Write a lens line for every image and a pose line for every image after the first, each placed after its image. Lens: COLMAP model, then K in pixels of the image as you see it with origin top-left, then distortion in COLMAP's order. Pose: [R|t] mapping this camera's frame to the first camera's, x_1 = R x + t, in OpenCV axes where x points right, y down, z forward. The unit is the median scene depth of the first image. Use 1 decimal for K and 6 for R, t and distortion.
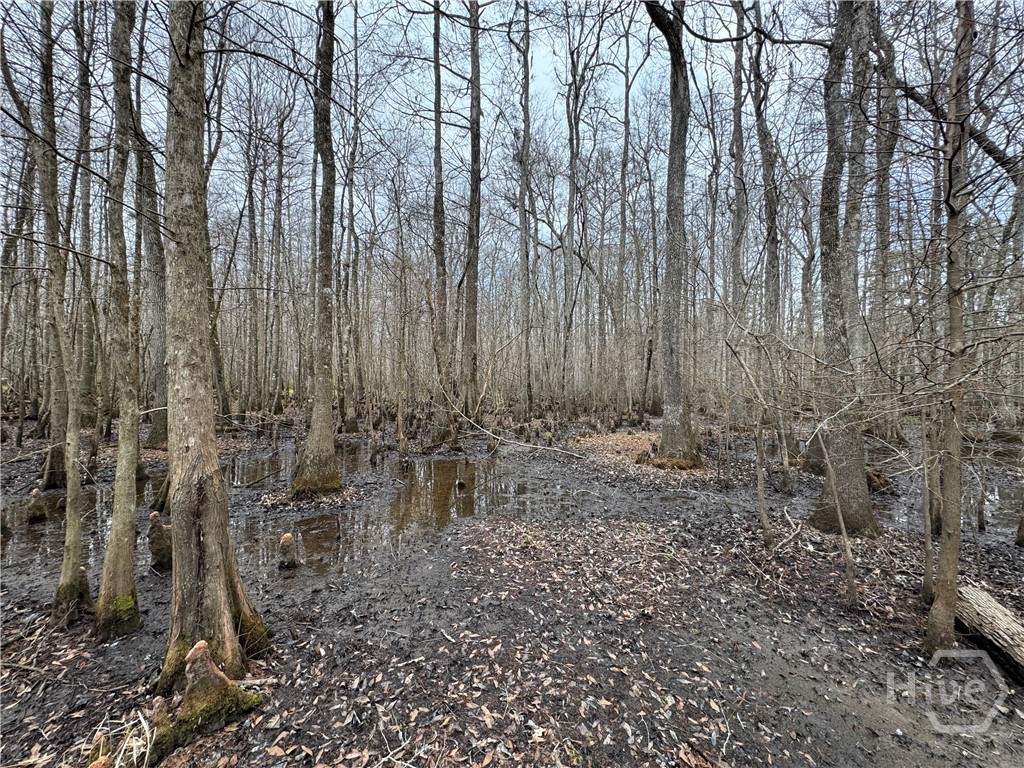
lens RADIAL K [[404.1, 0, 512.0], [0, 404.1, 384.0], [0, 0, 1]] dist [-0.005624, -0.000042]
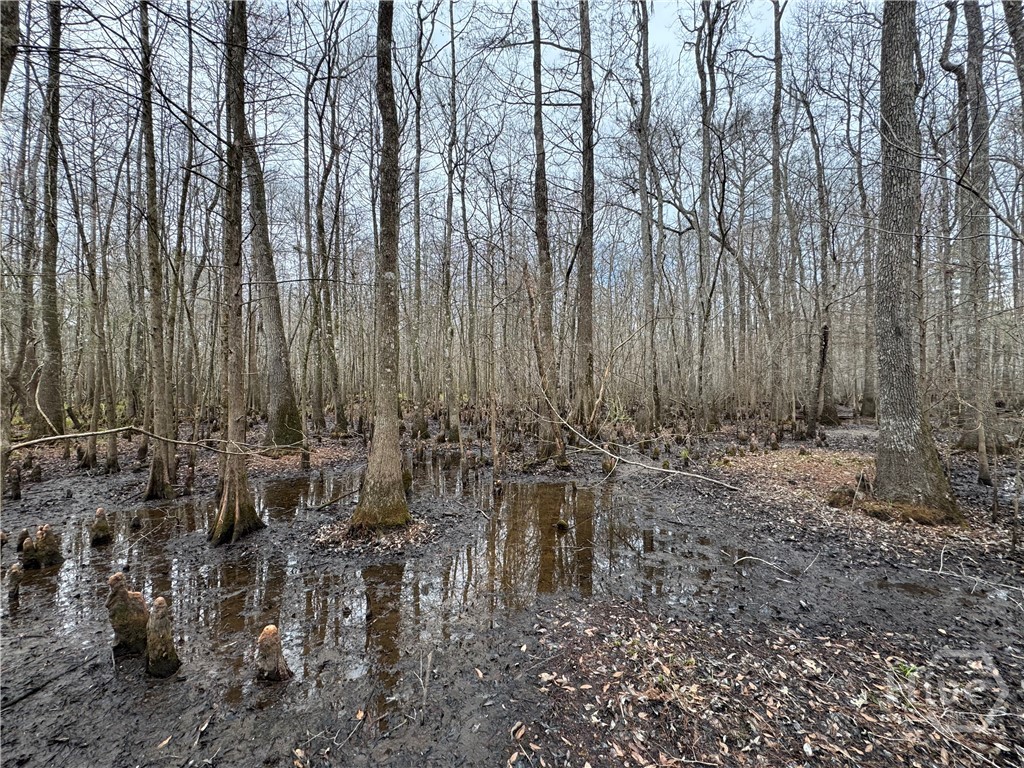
lens RADIAL K [[404.1, 0, 512.0], [0, 404.1, 384.0], [0, 0, 1]] dist [-0.005624, -0.000042]
pose [[0.956043, -0.016429, -0.292765, 0.003836], [0.014092, 0.999850, -0.010090, -0.001890], [0.292887, 0.005521, 0.956131, 0.145972]]
